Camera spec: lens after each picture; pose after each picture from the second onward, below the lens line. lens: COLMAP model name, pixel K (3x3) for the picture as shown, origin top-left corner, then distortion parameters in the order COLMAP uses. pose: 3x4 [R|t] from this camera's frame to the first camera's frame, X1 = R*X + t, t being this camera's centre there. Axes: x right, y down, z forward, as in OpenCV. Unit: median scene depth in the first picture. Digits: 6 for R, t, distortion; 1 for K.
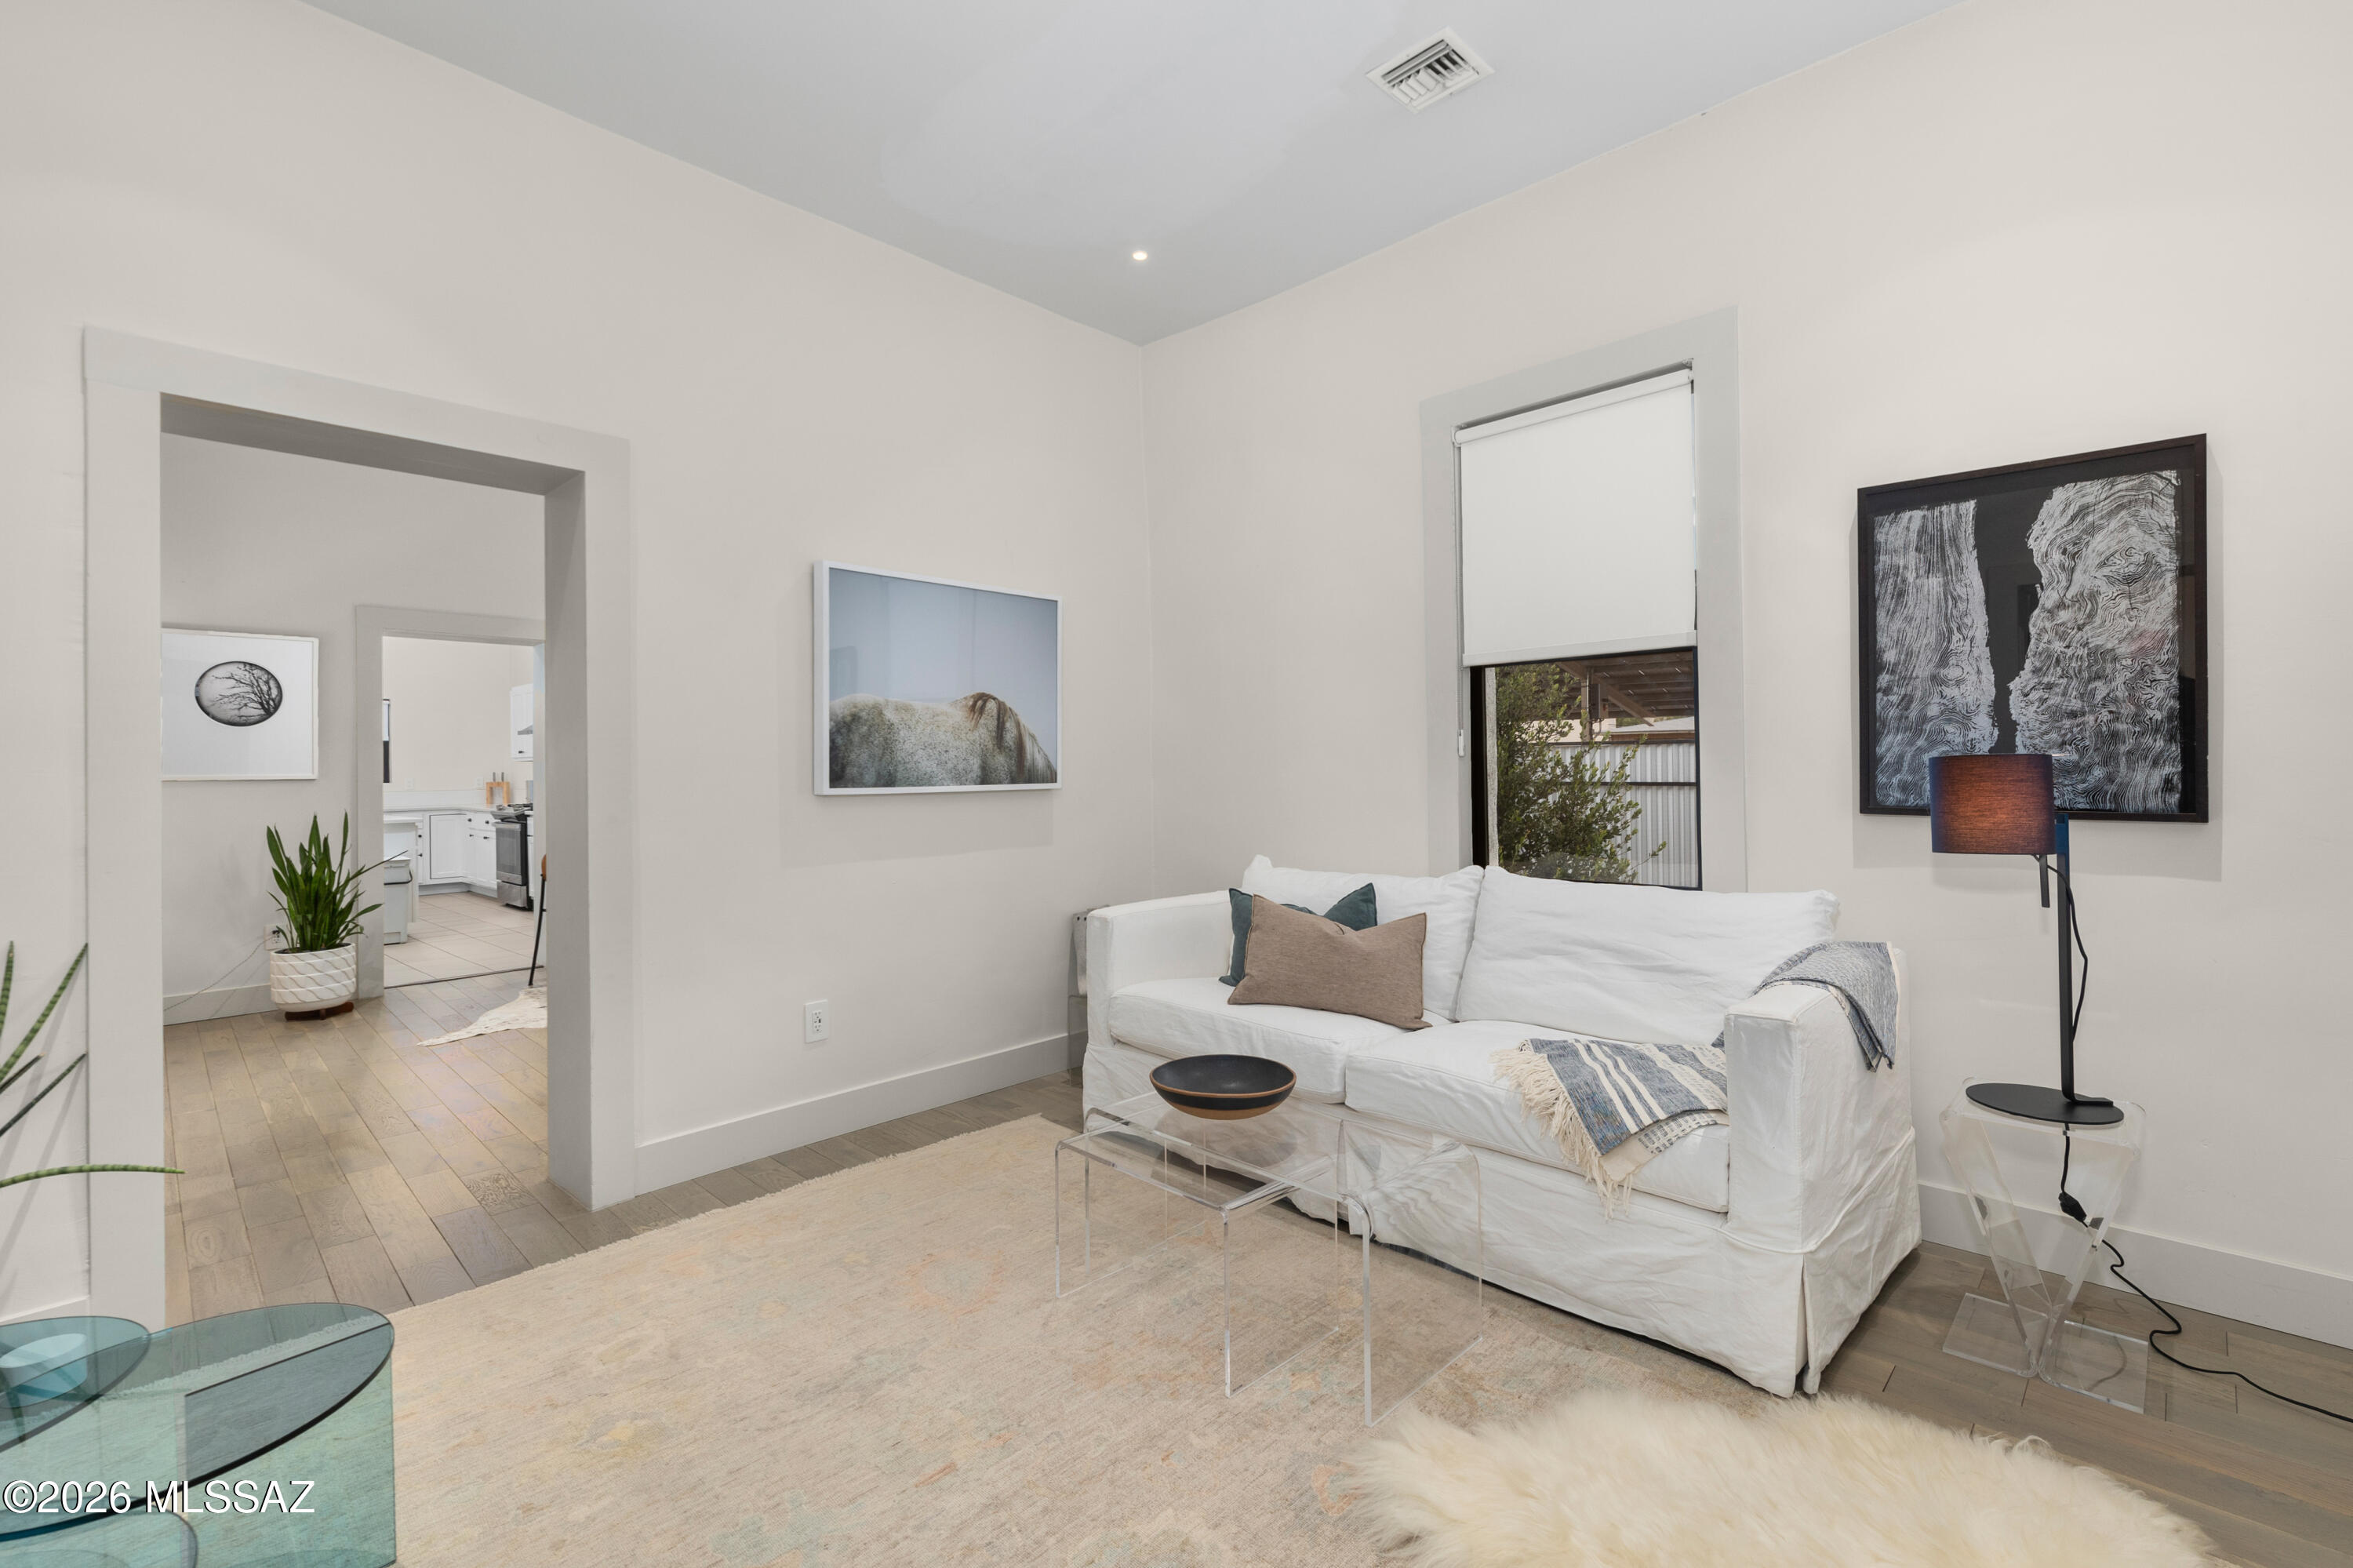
lens RADIAL K [[1041.0, 0, 1175.4], [0, 1041.0, 770.7], [0, 0, 1]] dist [-0.000764, -0.000551]
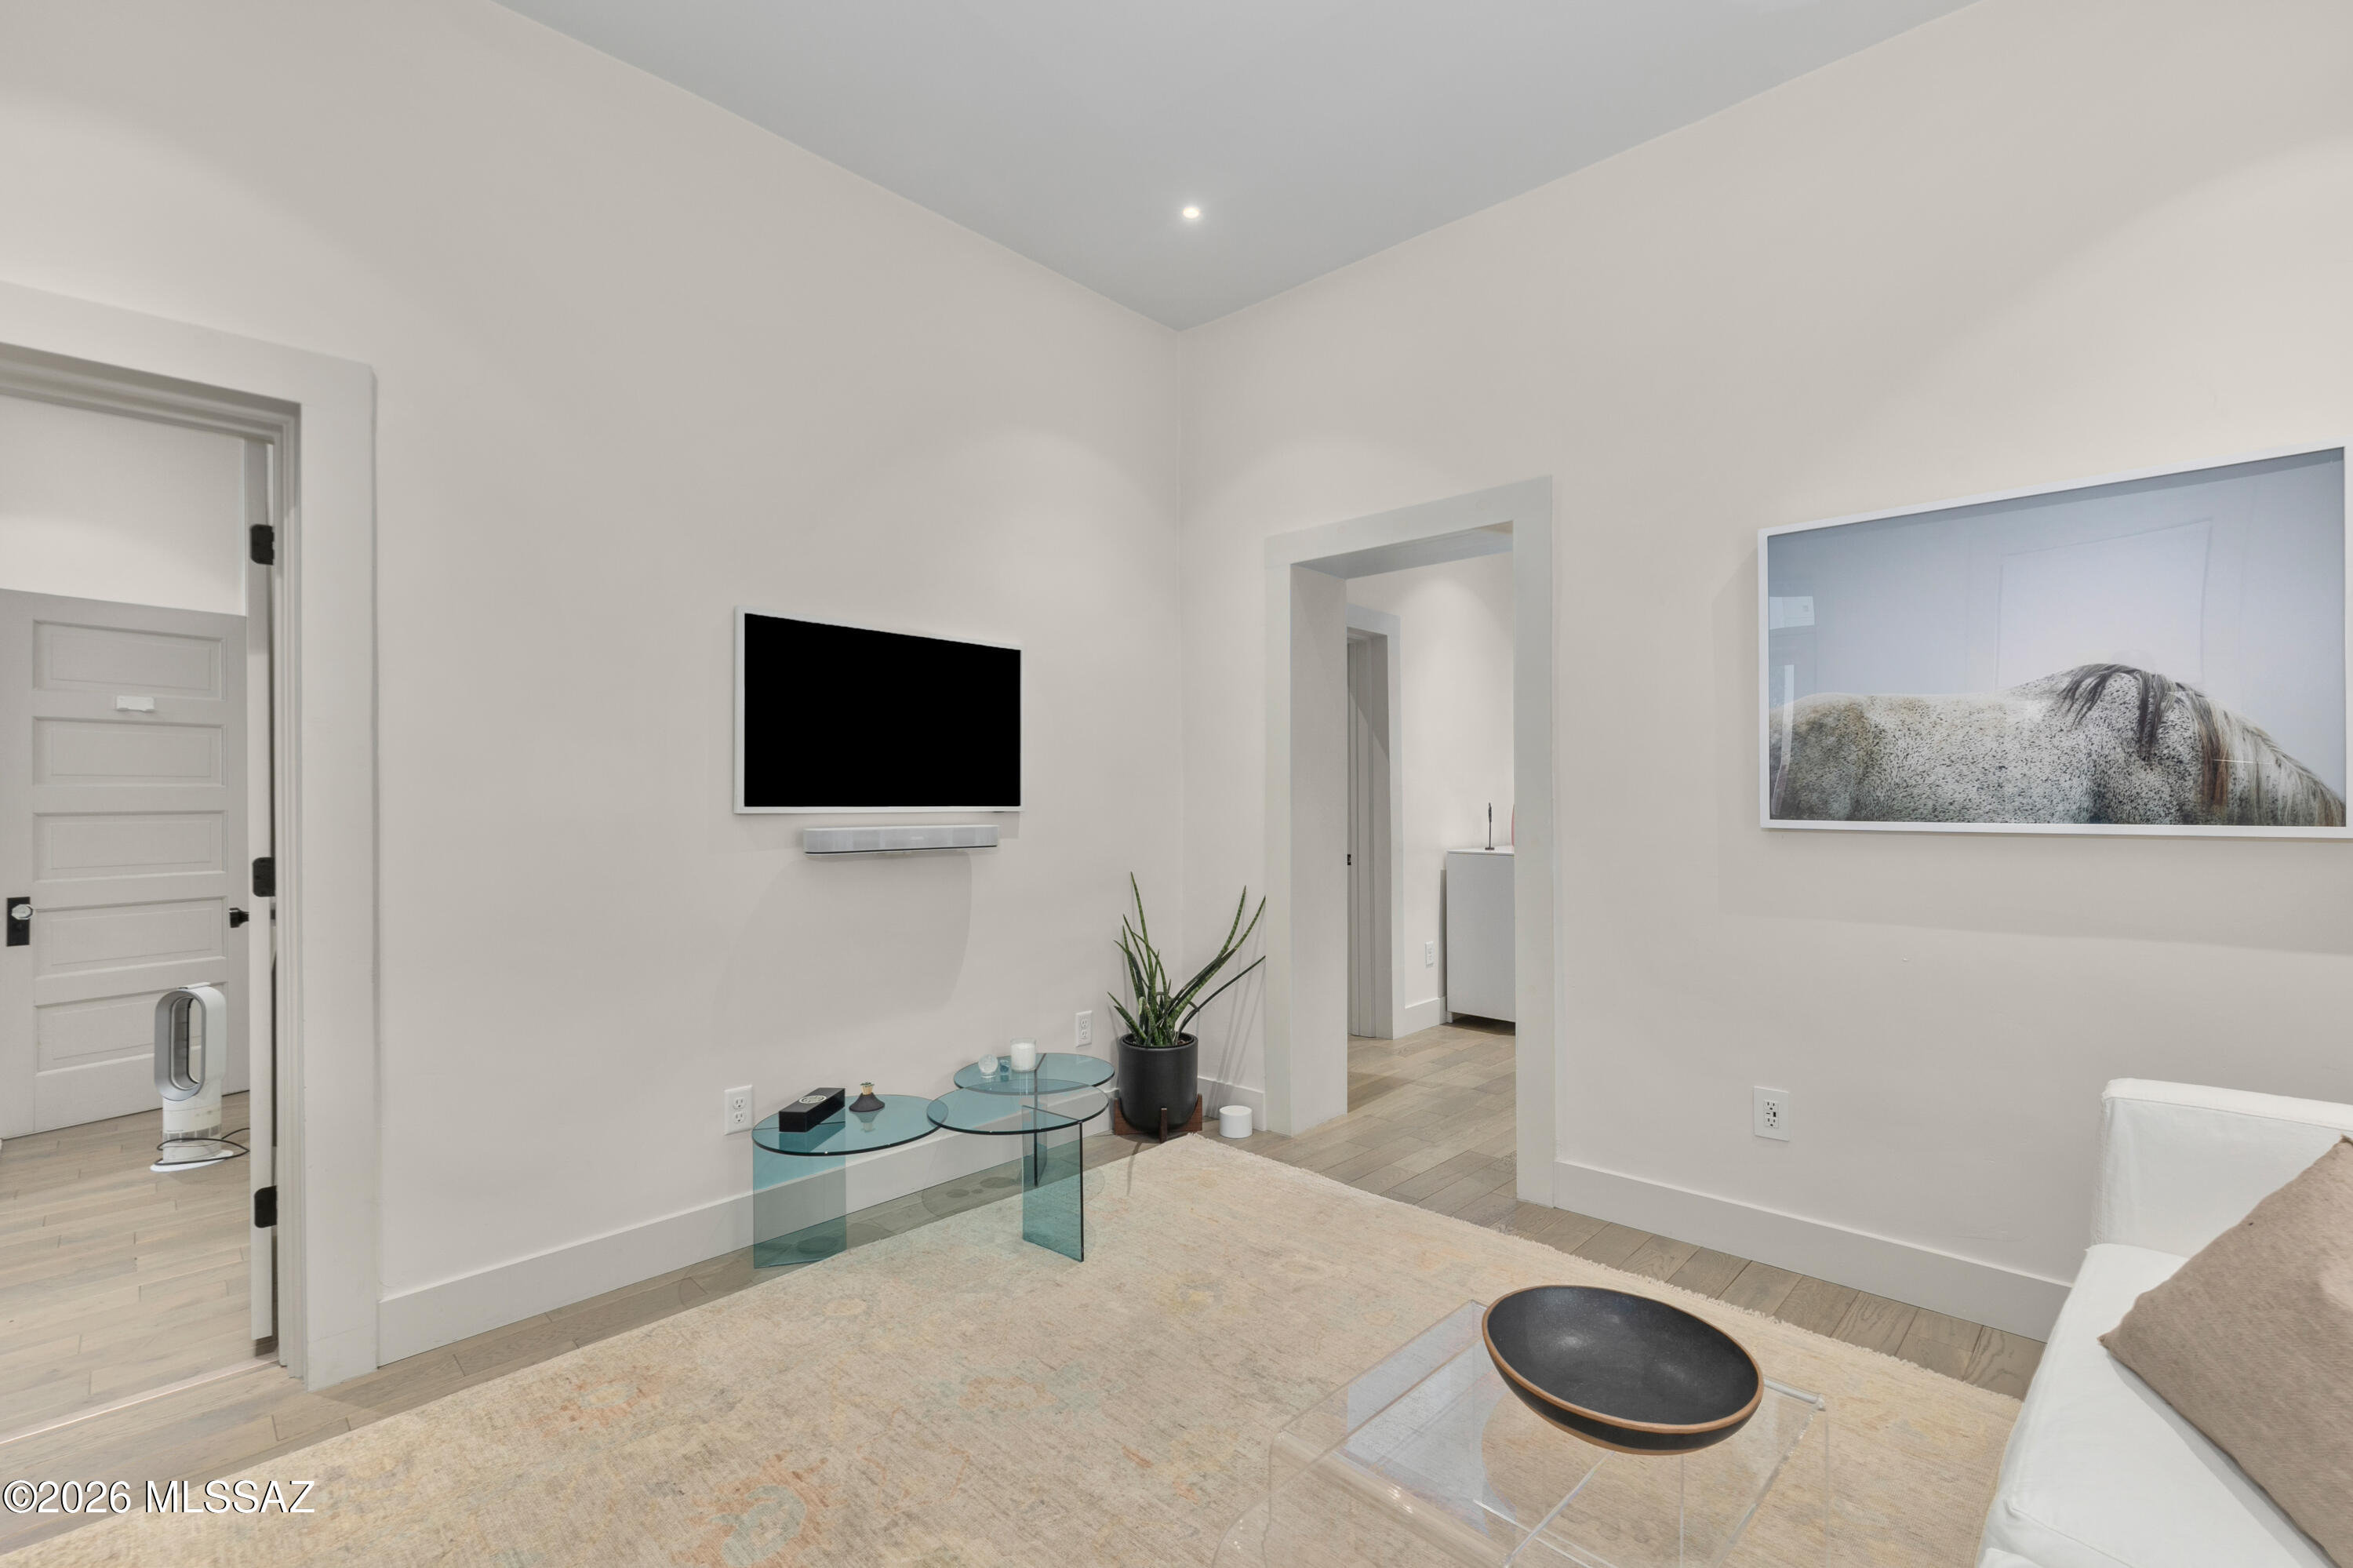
lens RADIAL K [[1041.0, 0, 1200.6], [0, 1041.0, 789.1], [0, 0, 1]] dist [-0.000764, -0.000551]
pose [[-0.006524, 0.004845, -0.999967, 0.410683], [-0.001750, 0.999987, 0.004856, -0.008061], [0.999977, 0.001782, -0.006516, 0.525164]]
